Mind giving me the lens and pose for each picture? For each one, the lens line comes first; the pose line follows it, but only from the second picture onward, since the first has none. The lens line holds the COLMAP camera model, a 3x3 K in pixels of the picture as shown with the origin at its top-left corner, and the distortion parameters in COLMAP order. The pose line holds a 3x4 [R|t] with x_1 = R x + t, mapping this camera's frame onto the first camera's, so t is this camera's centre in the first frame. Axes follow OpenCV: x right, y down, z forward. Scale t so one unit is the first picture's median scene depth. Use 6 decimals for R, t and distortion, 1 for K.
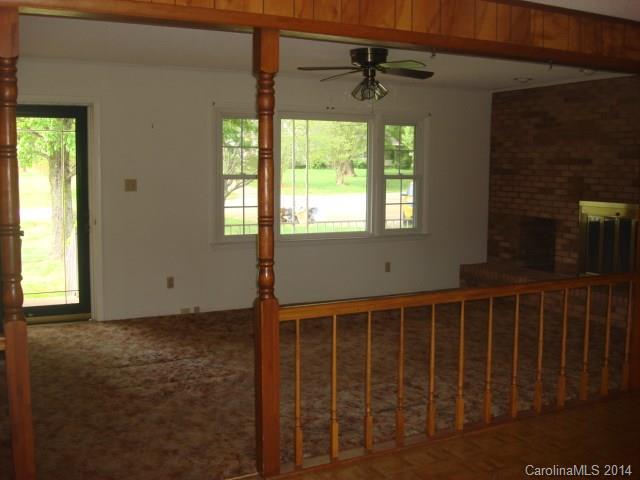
lens RADIAL K [[738.3, 0, 320.0], [0, 738.3, 240.0], [0, 0, 1]] dist [-0.030134, 0.001362]
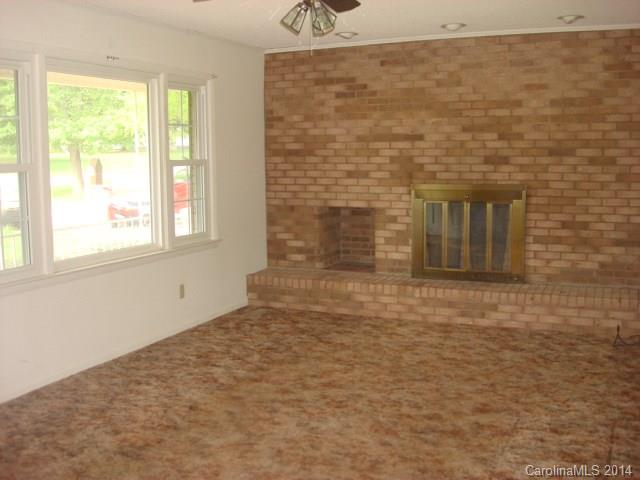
lens RADIAL K [[738.3, 0, 320.0], [0, 738.3, 240.0], [0, 0, 1]] dist [-0.030134, 0.001362]
pose [[0.795790, -0.090951, 0.598703, -0.223391], [0.081969, 0.995736, 0.042313, -0.031375], [-0.599999, 0.015402, 0.799852, 0.359047]]
